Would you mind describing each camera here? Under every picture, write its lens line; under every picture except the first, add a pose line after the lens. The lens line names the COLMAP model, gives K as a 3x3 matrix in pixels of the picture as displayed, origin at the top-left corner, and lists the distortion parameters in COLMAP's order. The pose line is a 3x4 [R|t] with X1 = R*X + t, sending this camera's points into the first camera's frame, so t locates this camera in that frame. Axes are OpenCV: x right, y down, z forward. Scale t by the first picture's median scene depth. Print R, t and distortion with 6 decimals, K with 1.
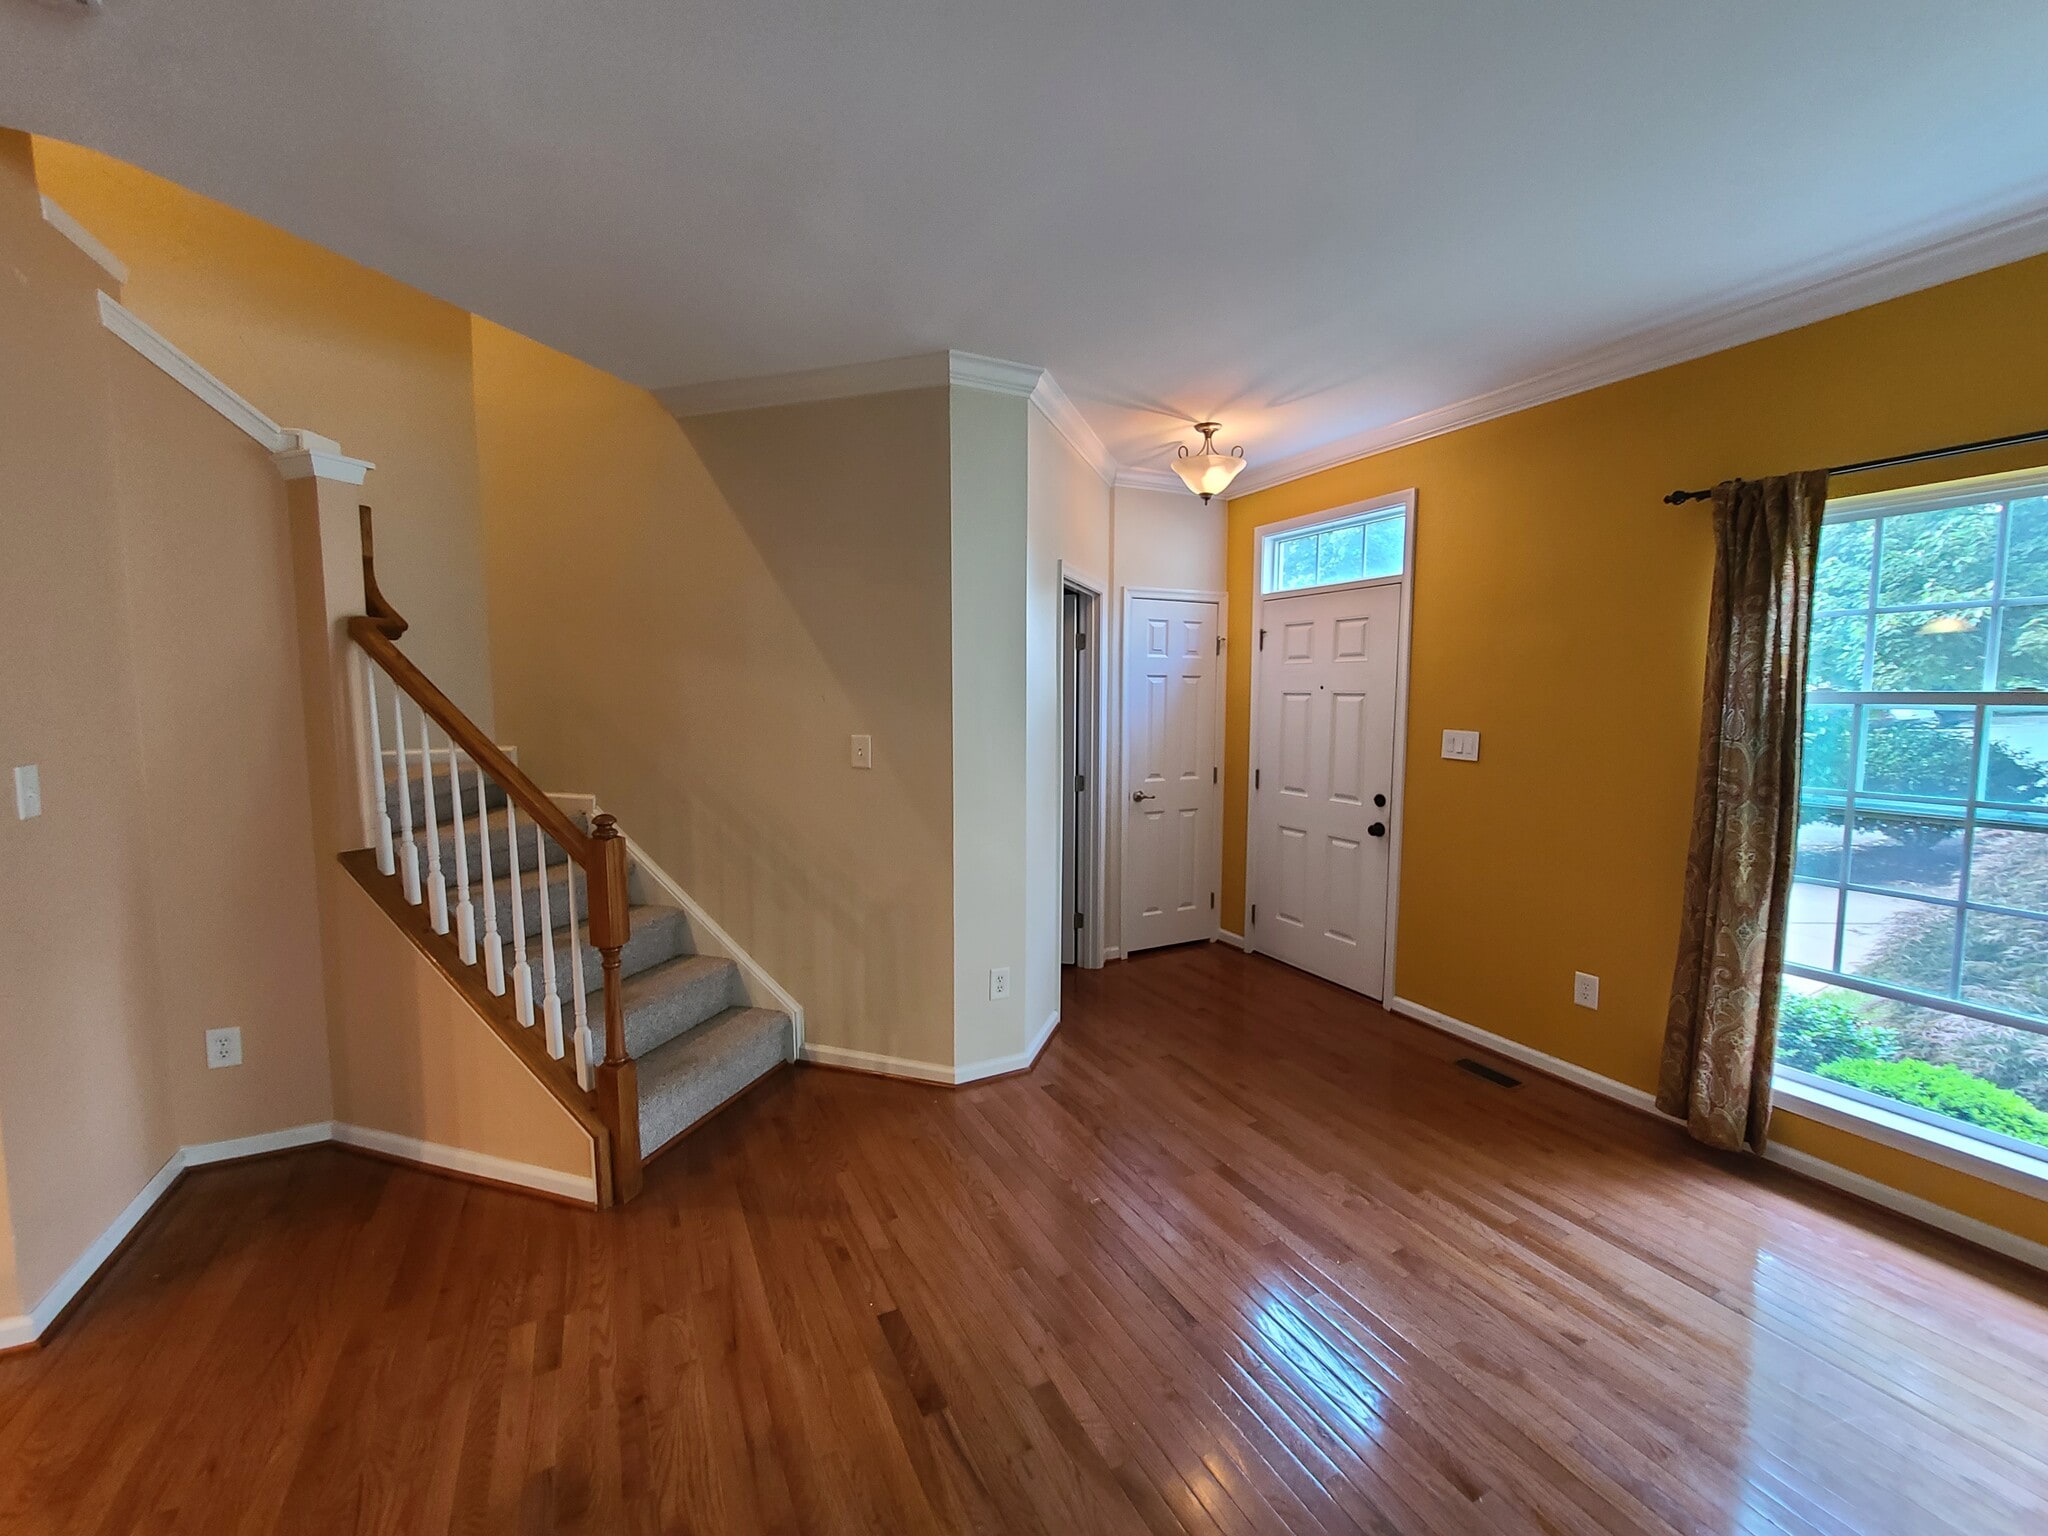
lens RADIAL K [[833.8, 0, 1040.3], [0, 833.8, 768.9], [0, 0, 1]] dist [0.000413, -0.000334]
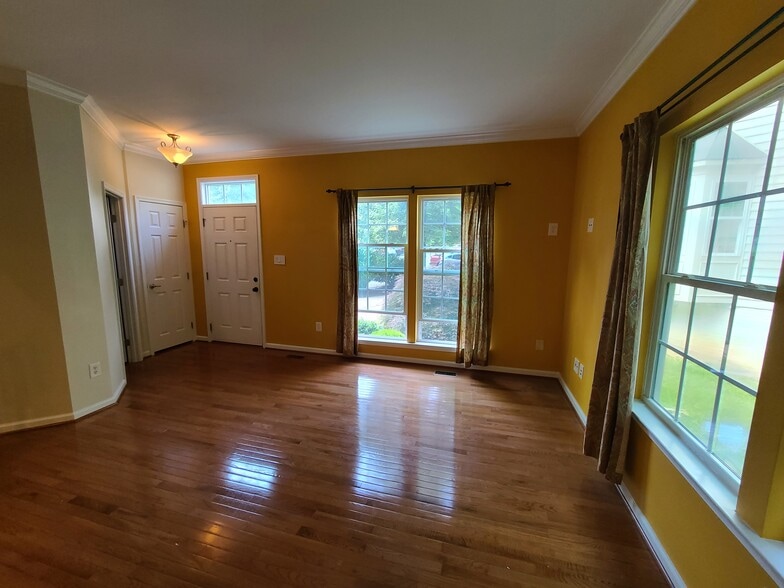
lens RADIAL K [[319.2, 0, 396.6], [0, 319.2, 290.6], [0, 0, 1]] dist [0.000413, -0.000334]
pose [[0.683749, -0.095090, 0.723495, -0.095680], [0.059314, 0.995435, 0.074776, 0.027108], [-0.727303, -0.008215, 0.686268, -0.185483]]
